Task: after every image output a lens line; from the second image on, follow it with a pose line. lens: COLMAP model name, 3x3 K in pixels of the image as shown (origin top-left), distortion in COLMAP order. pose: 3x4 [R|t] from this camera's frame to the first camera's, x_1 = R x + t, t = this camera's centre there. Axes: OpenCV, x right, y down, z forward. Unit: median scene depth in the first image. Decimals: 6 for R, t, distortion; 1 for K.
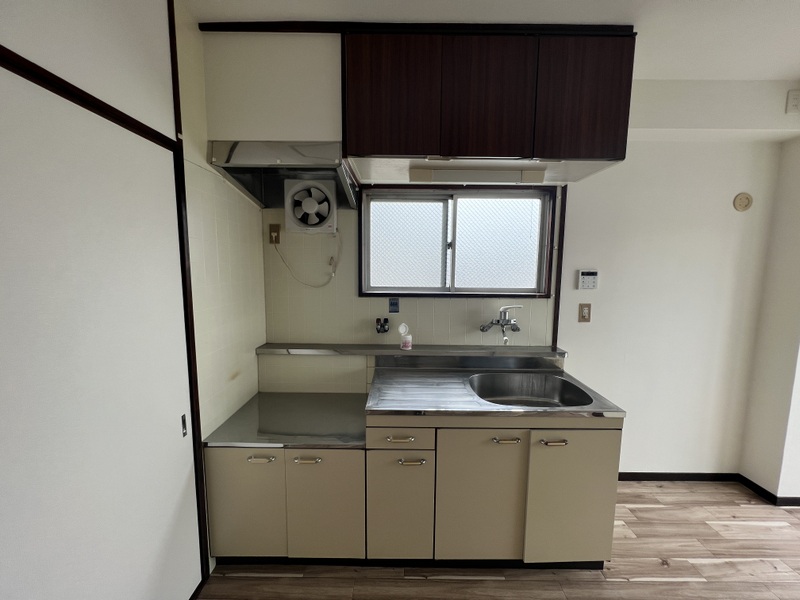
lens RADIAL K [[319.6, 0, 401.6], [0, 319.6, 300.8], [0, 0, 1]] dist [-0.001131, 0.000080]
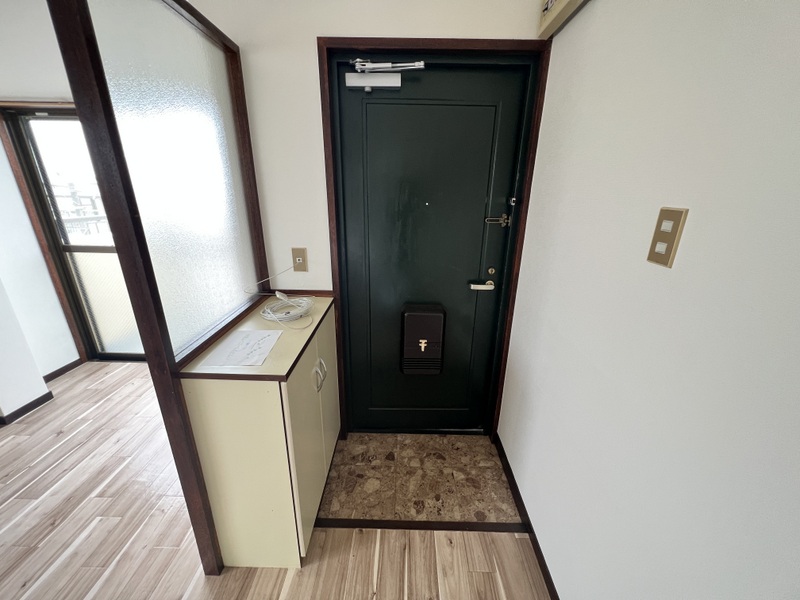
lens RADIAL K [[319.6, 0, 401.6], [0, 319.6, 300.8], [0, 0, 1]] dist [-0.001131, 0.000080]
pose [[0.013328, -0.344610, 0.938651, -0.110541], [0.091174, 0.935243, 0.342064, 0.034013], [-0.995746, 0.081022, 0.043885, -0.328319]]
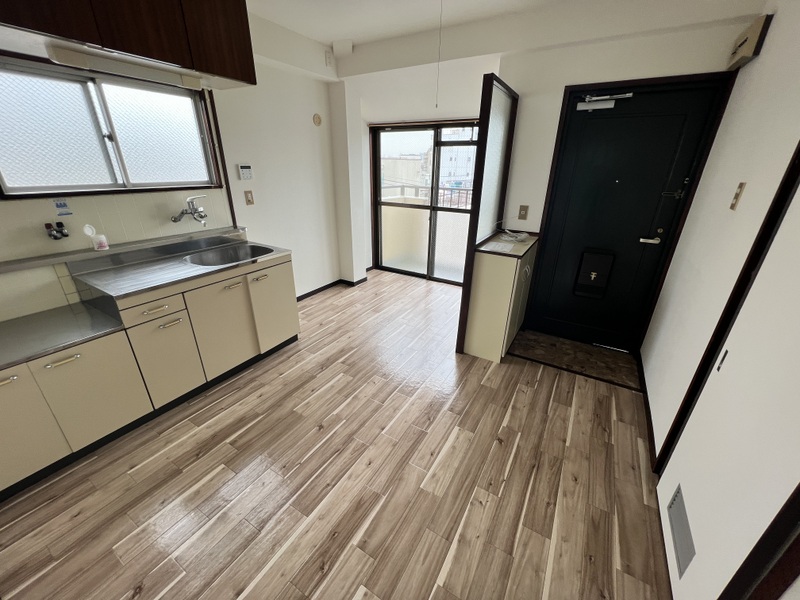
lens RADIAL K [[319.6, 0, 401.6], [0, 319.6, 300.8], [0, 0, 1]] dist [-0.001131, 0.000080]
pose [[0.511149, -0.339820, 0.789461, -0.350947], [0.083257, 0.933778, 0.348033, 0.029107], [-0.855450, -0.112168, 0.505592, -0.332323]]
